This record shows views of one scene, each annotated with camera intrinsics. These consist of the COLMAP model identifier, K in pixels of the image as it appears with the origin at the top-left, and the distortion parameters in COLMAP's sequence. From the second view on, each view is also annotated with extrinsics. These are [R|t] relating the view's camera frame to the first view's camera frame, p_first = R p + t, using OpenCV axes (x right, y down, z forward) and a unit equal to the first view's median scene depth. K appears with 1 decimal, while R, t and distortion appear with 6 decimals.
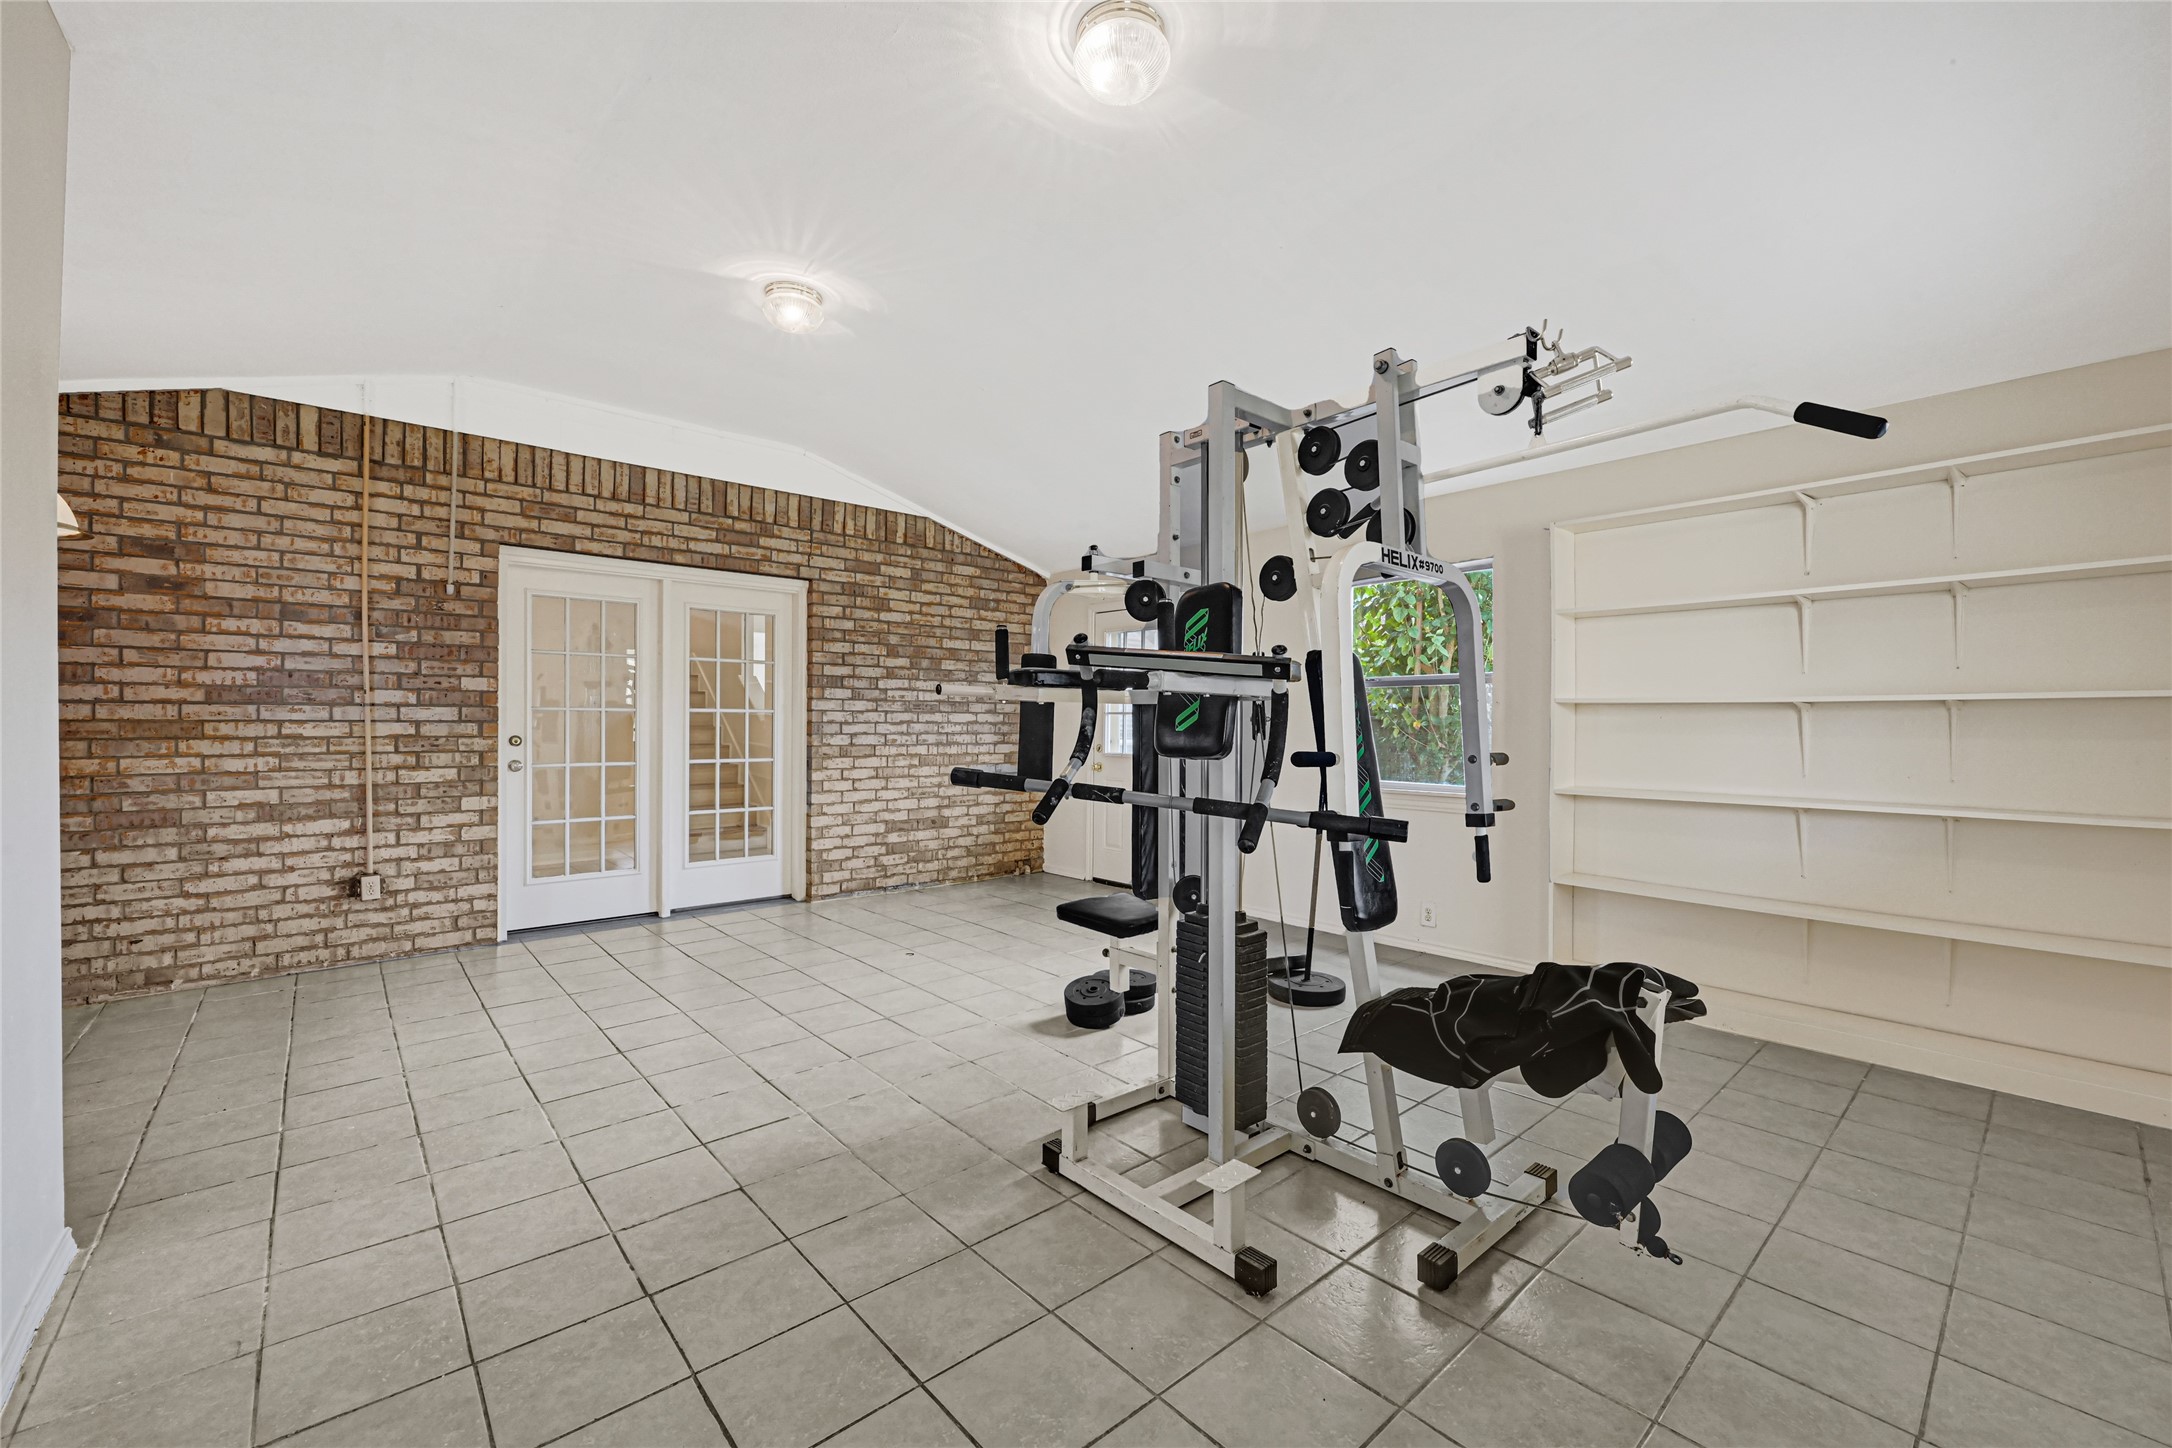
lens RADIAL K [[880.6, 0, 1085.9], [0, 880.6, 723.5], [0, 0, 1]] dist [-0.002943, -0.000250]
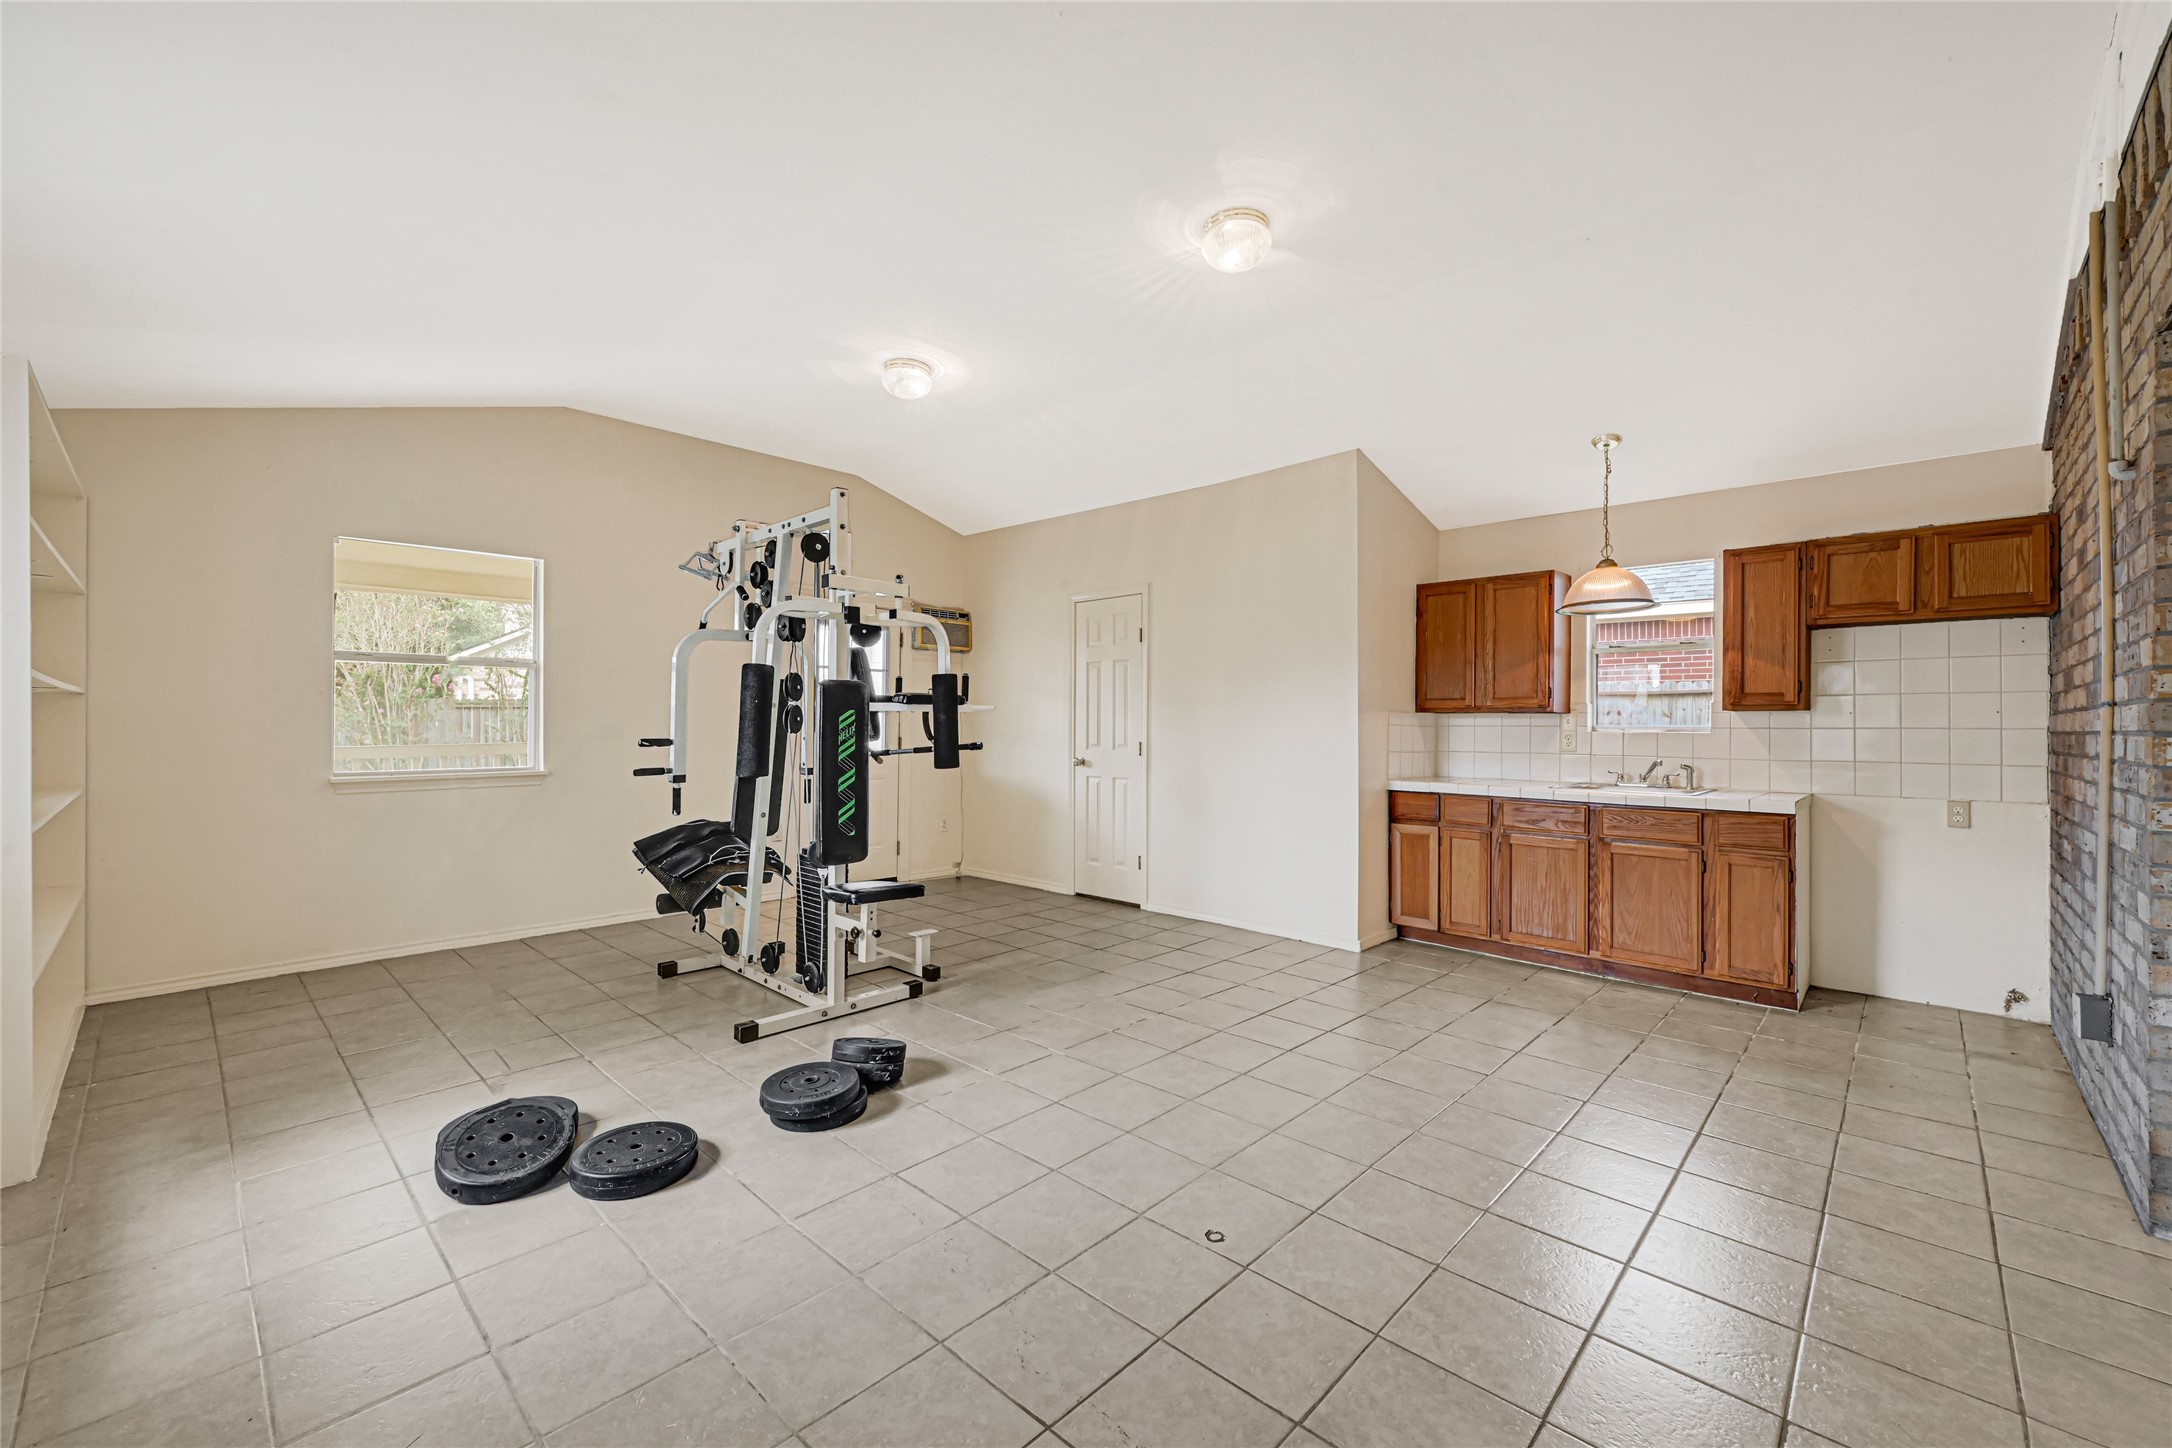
lens RADIAL K [[880.6, 0, 1086.5], [0, 880.6, 725.6], [0, 0, 1]] dist [-0.002943, -0.000250]
pose [[-0.996041, -0.011228, -0.088184, -0.136448], [-0.010541, 0.999910, -0.008256, 0.010182], [0.088269, -0.007294, -0.996070, 2.124826]]
